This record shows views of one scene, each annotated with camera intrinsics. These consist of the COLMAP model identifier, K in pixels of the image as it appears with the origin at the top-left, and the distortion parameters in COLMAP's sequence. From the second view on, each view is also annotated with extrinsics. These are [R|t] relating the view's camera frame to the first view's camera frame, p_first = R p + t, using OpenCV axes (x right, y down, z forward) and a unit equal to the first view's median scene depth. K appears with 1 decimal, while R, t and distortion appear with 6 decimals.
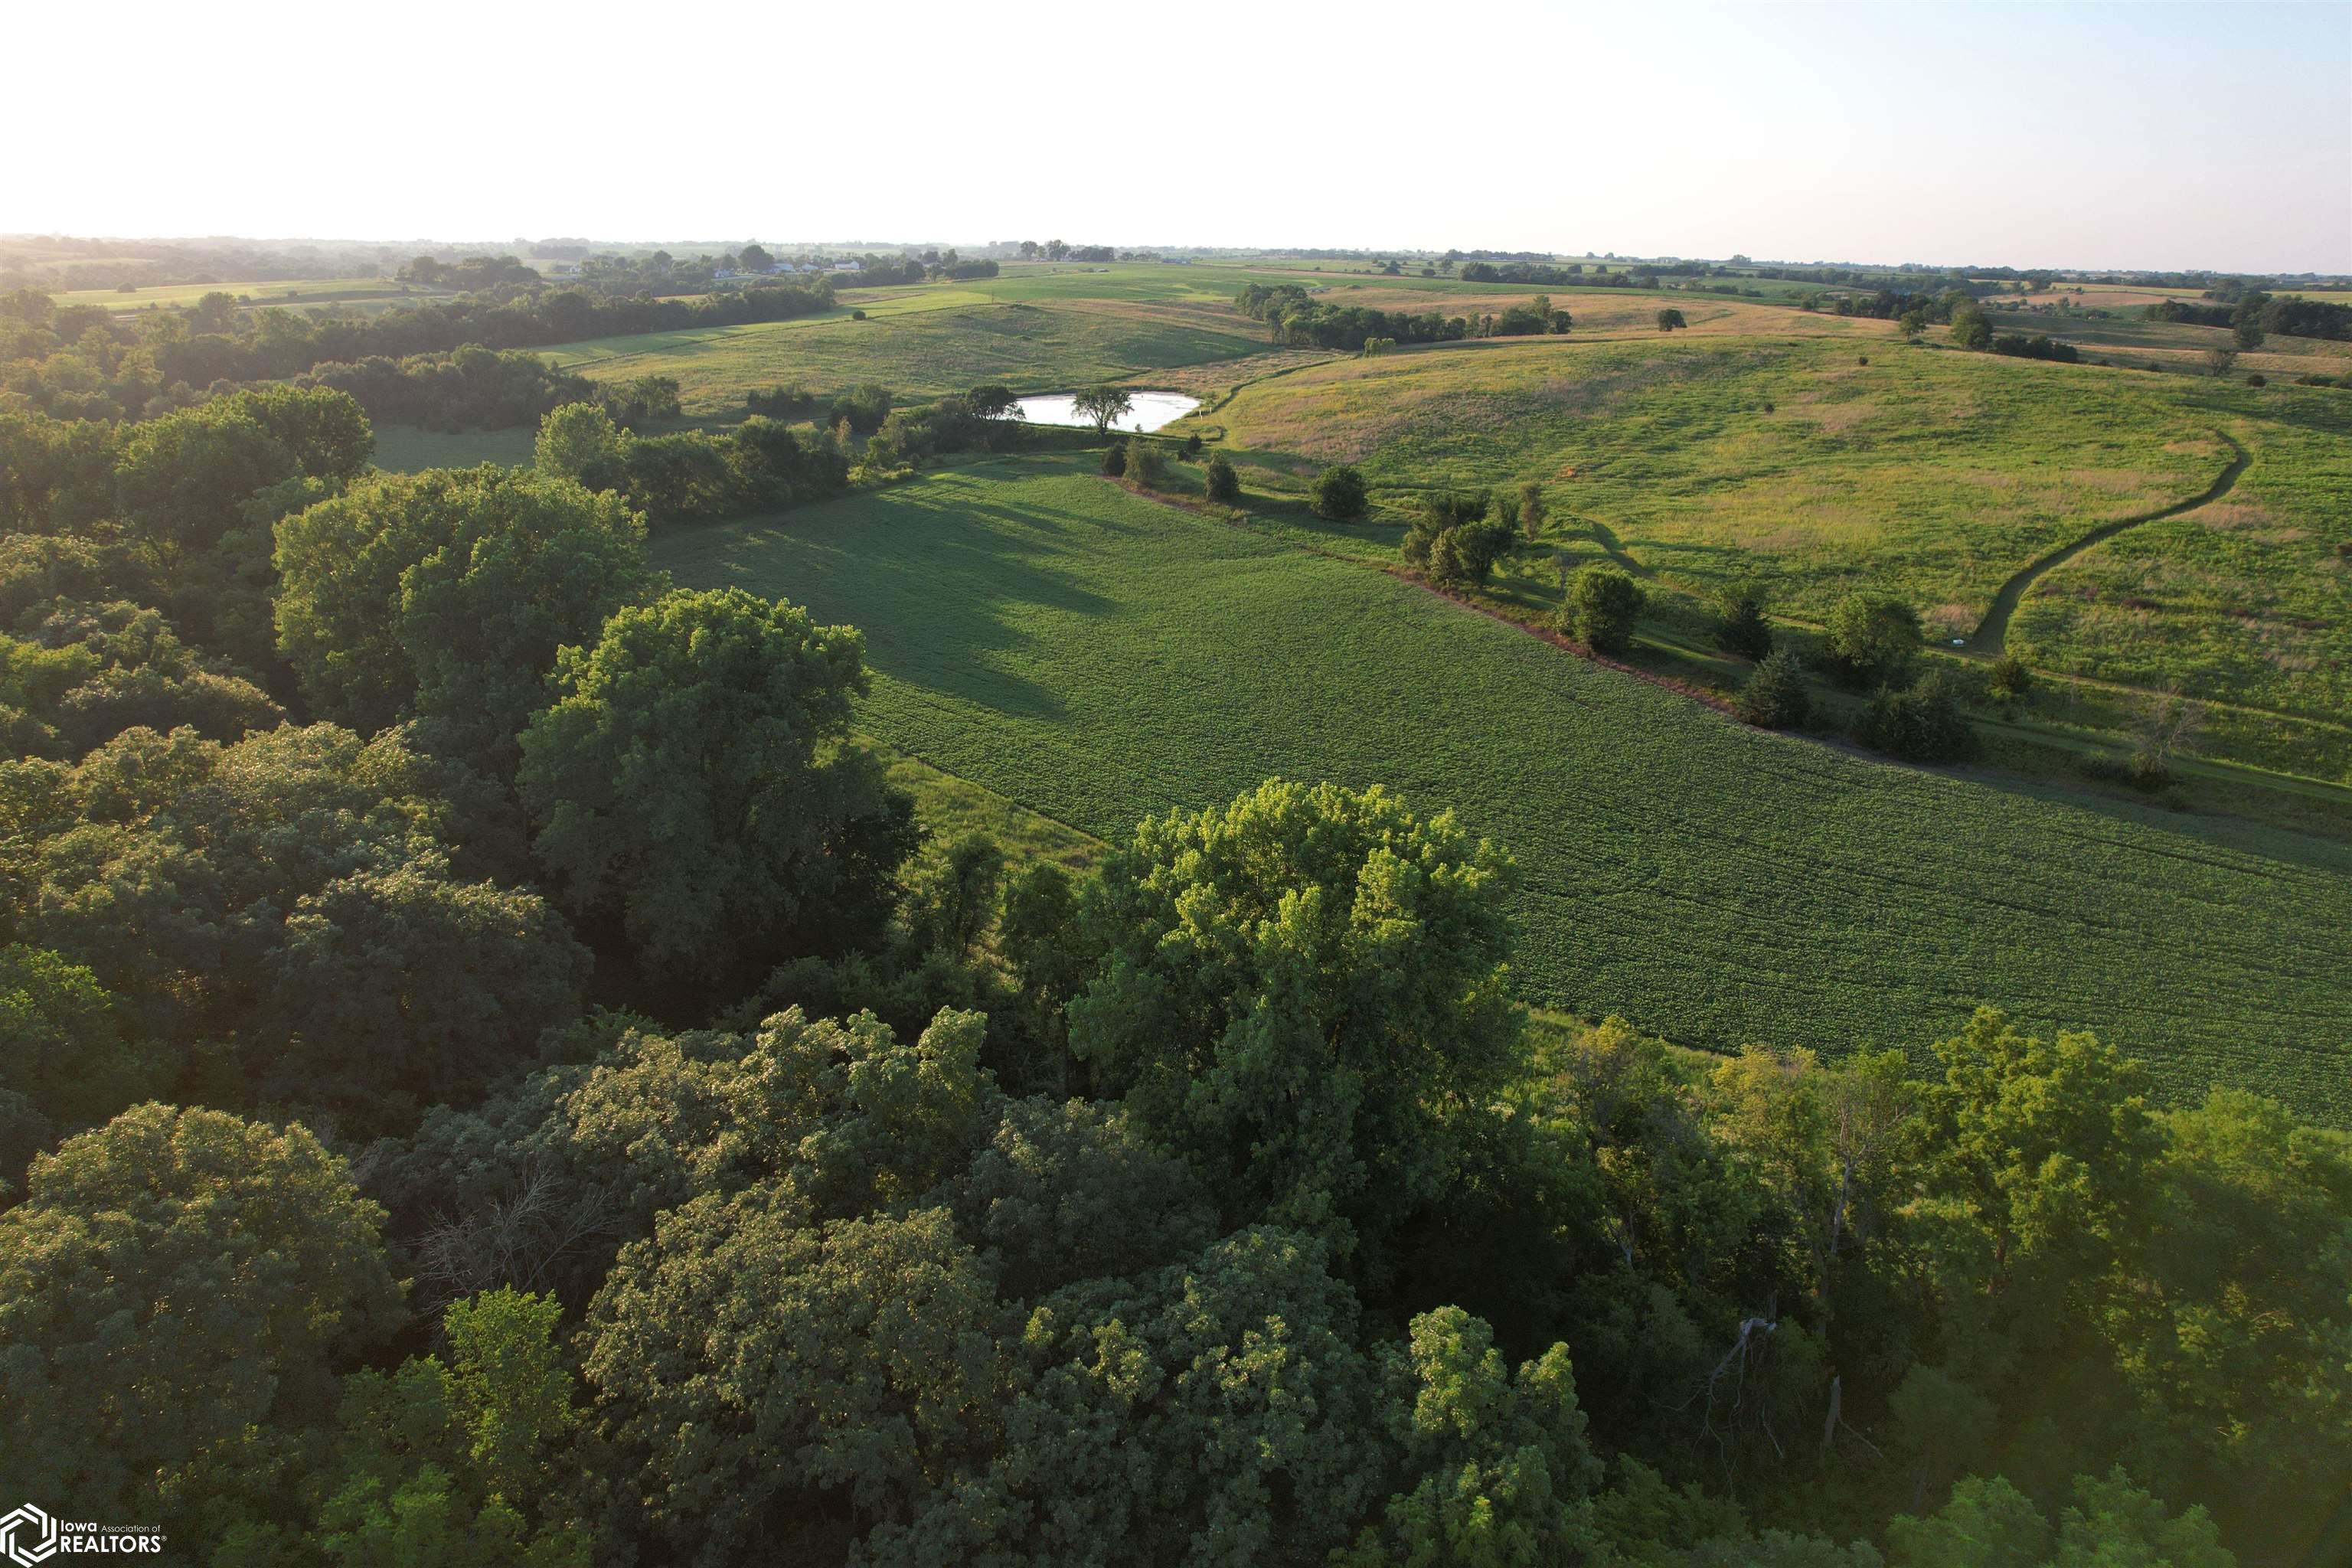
lens RADIAL K [[1525.5, 0, 1176.0], [0, 1525.5, 784.0], [0, 0, 1]] dist [-0.060669, 0.067894]
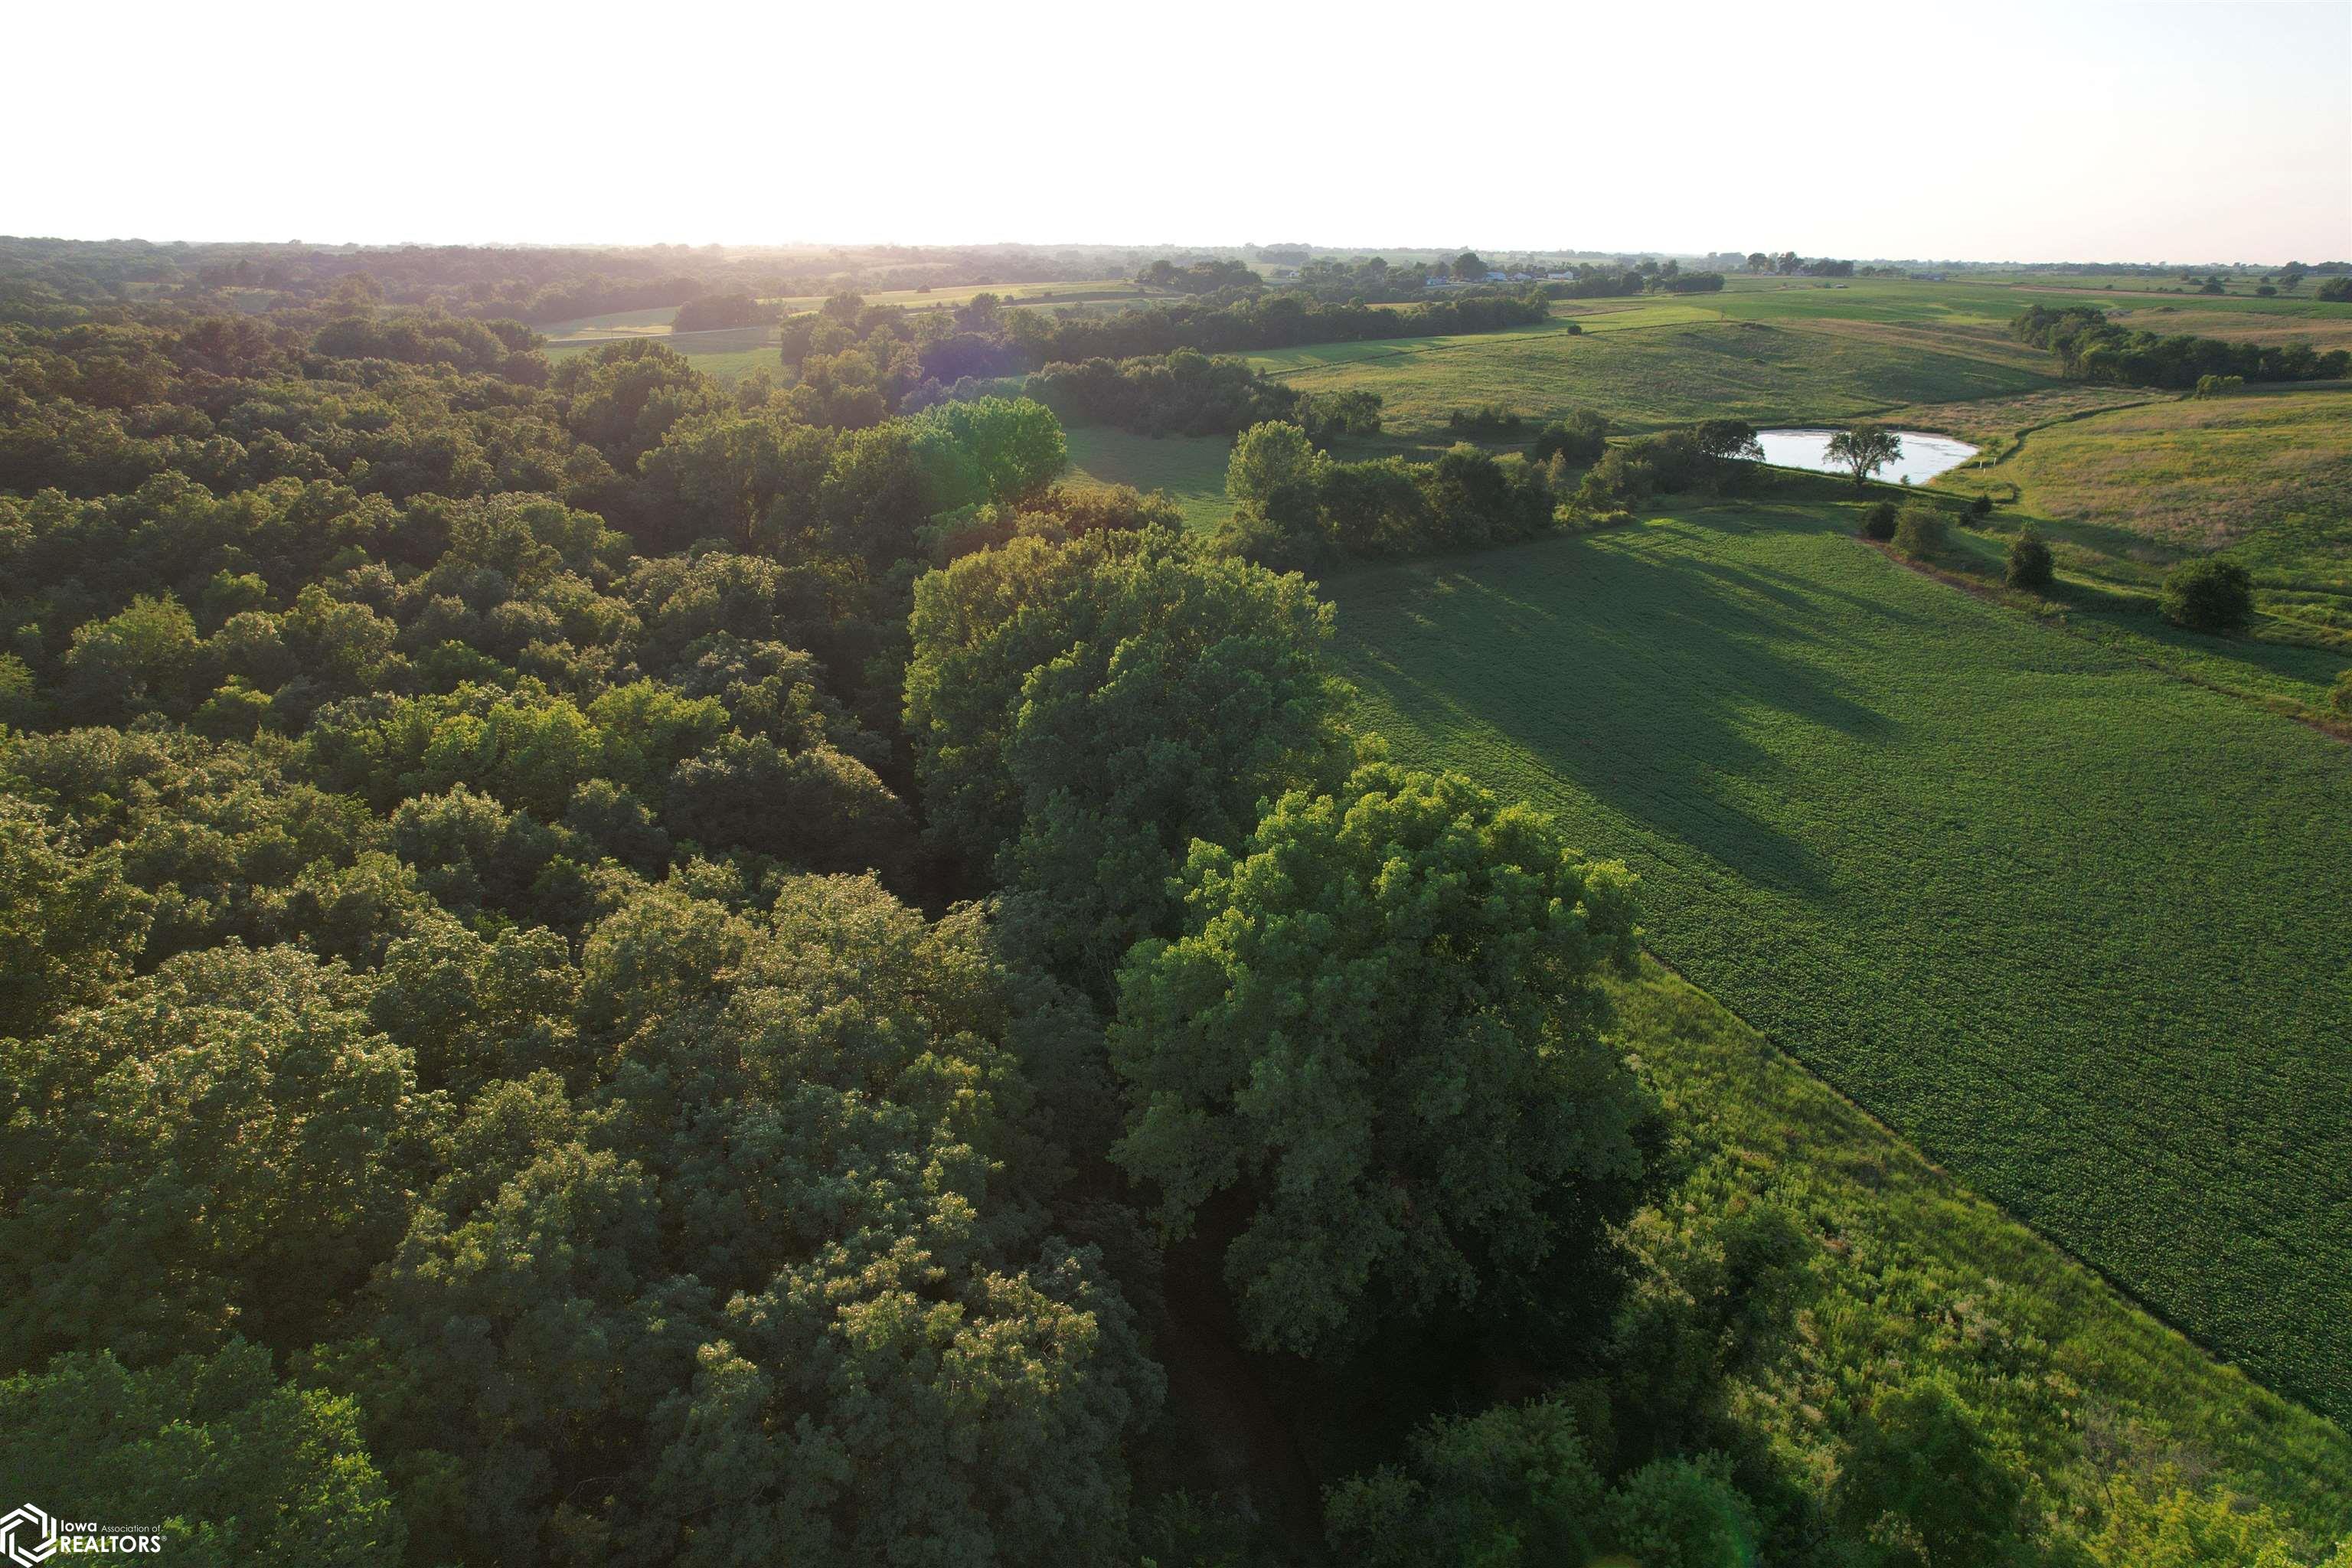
lens RADIAL K [[1531.6, 0, 1176.0], [0, 1531.6, 784.0], [0, 0, 1]] dist [-0.087379, 0.091419]
pose [[0.906897, 0.139011, -0.397760, -0.041206], [-0.140969, 0.989711, 0.024477, -0.038264], [0.397071, 0.033874, 0.917163, 0.104223]]
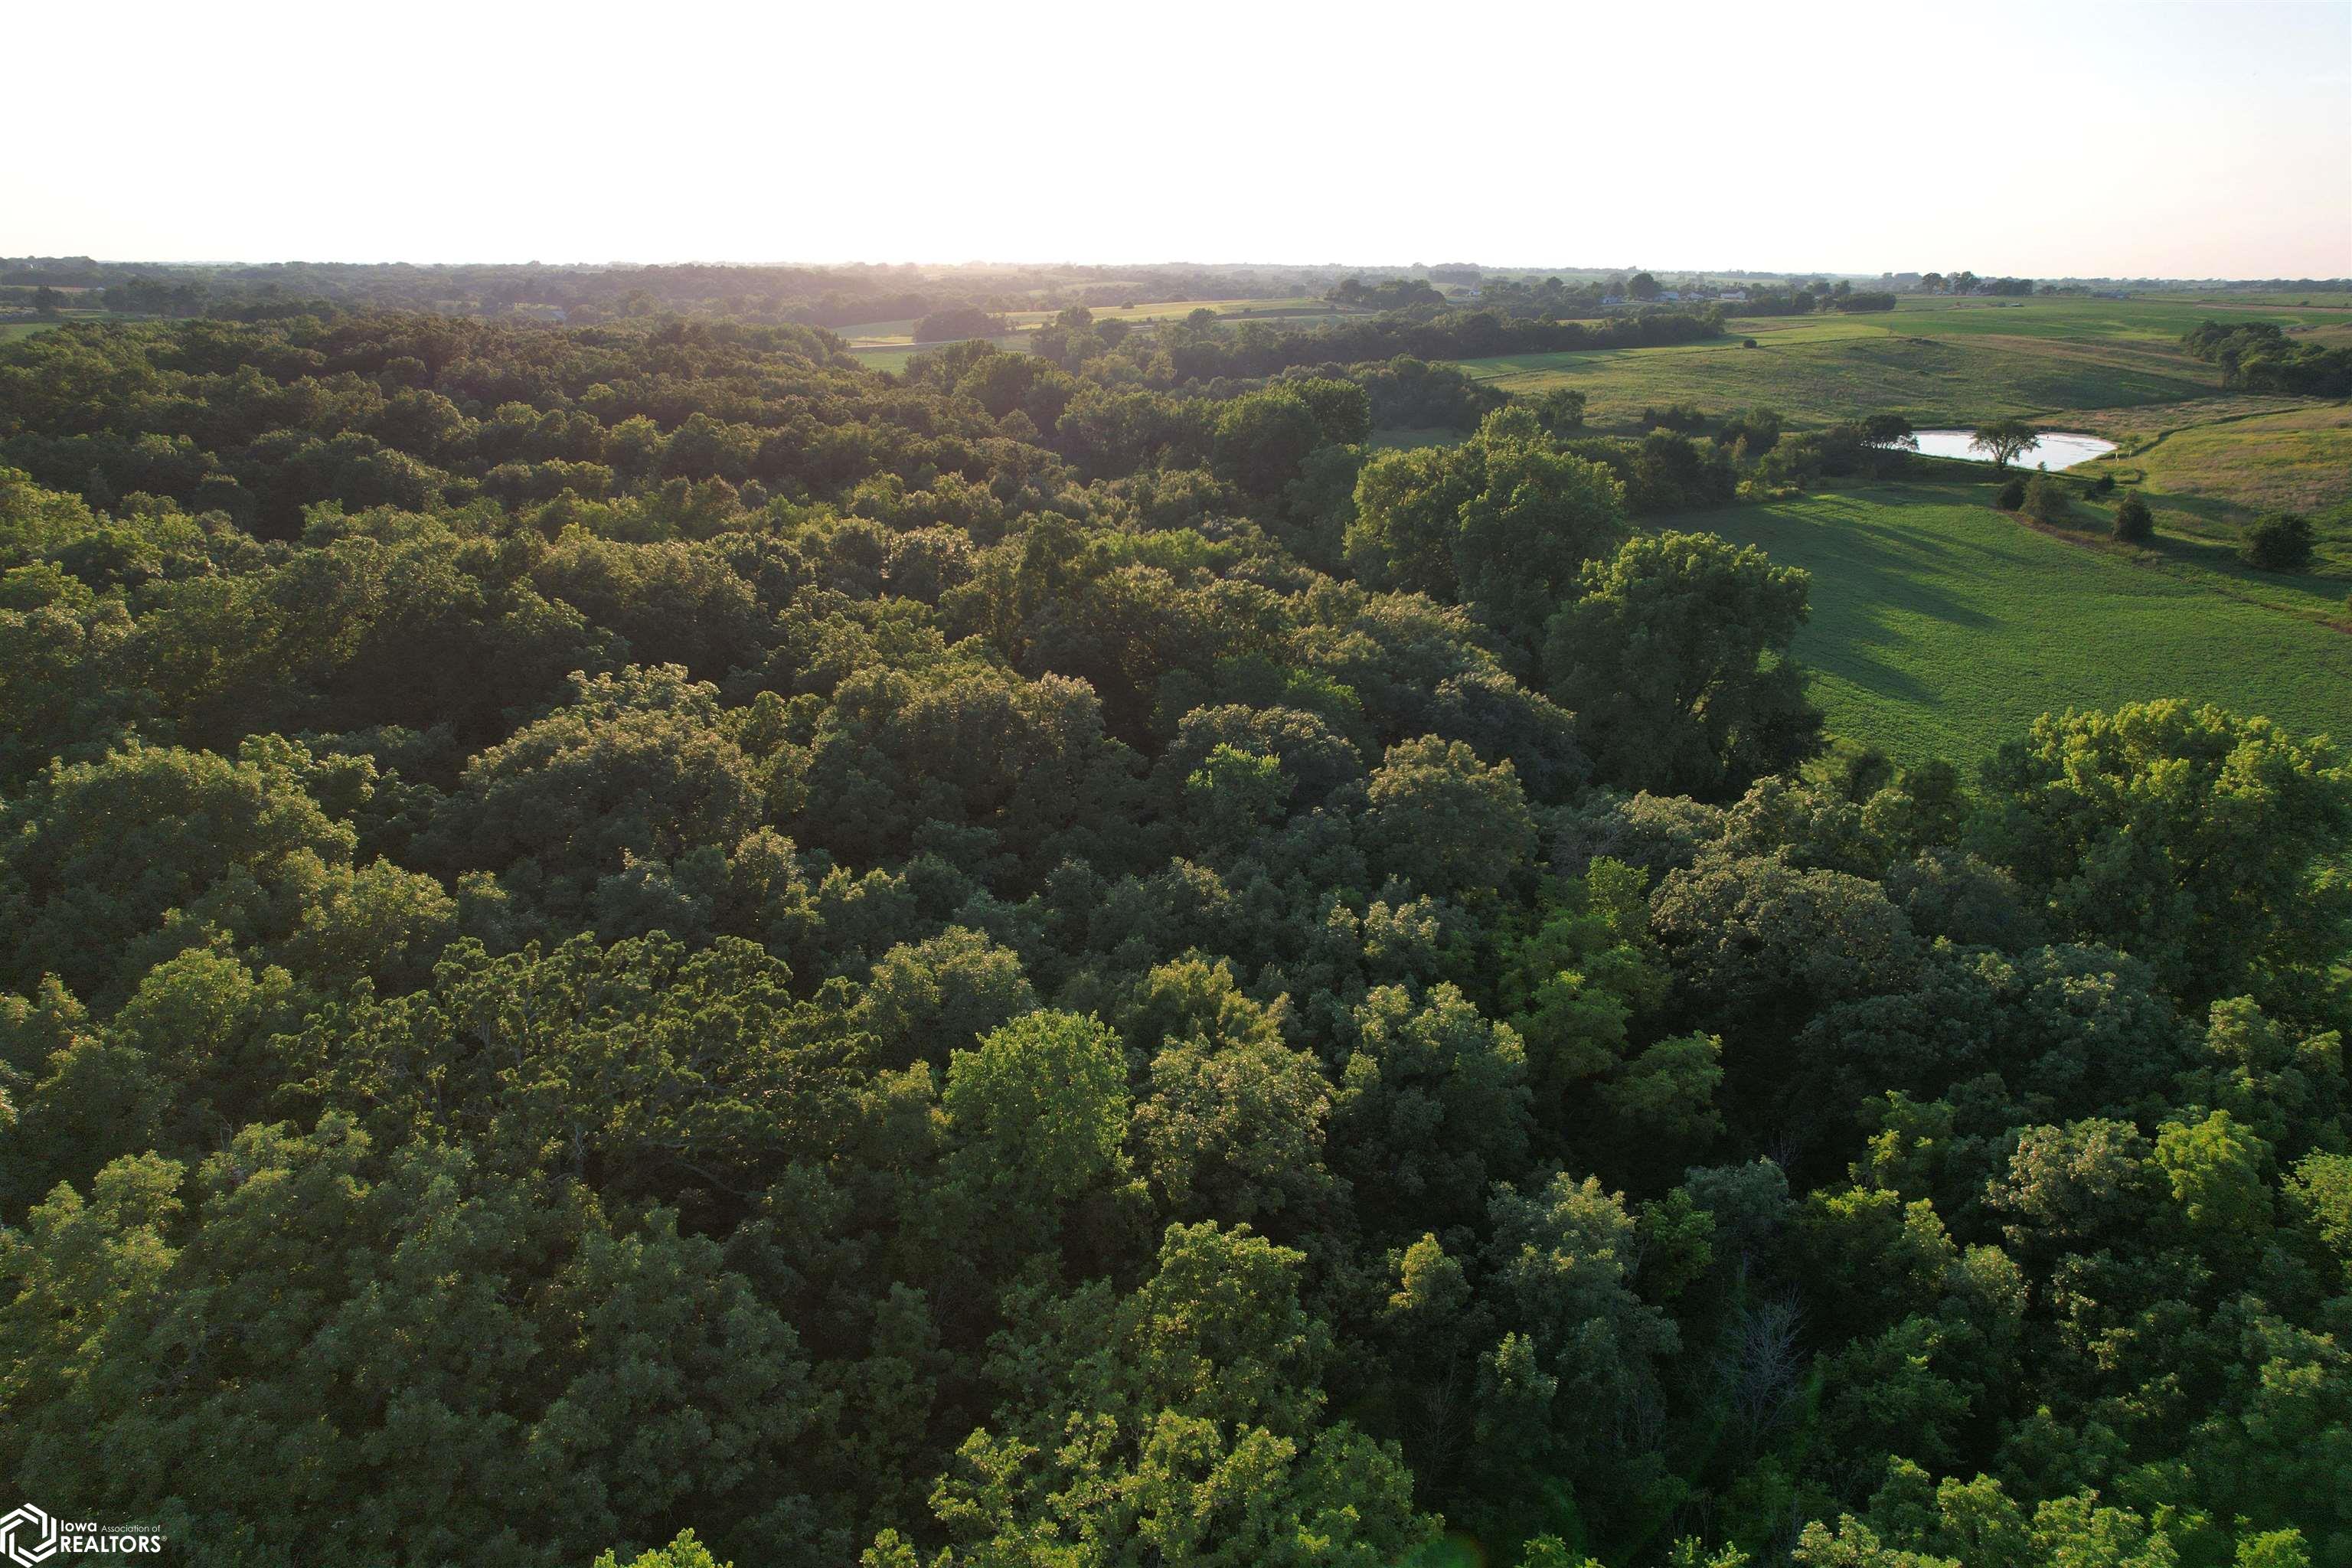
lens RADIAL K [[1531.6, 0, 1176.0], [0, 1531.6, 784.0], [0, 0, 1]] dist [-0.087379, 0.091419]
pose [[0.861041, 0.160661, -0.482490, -0.006645], [-0.168495, 0.985322, 0.027403, 0.040025], [0.479810, 0.057702, 0.875473, -0.114994]]
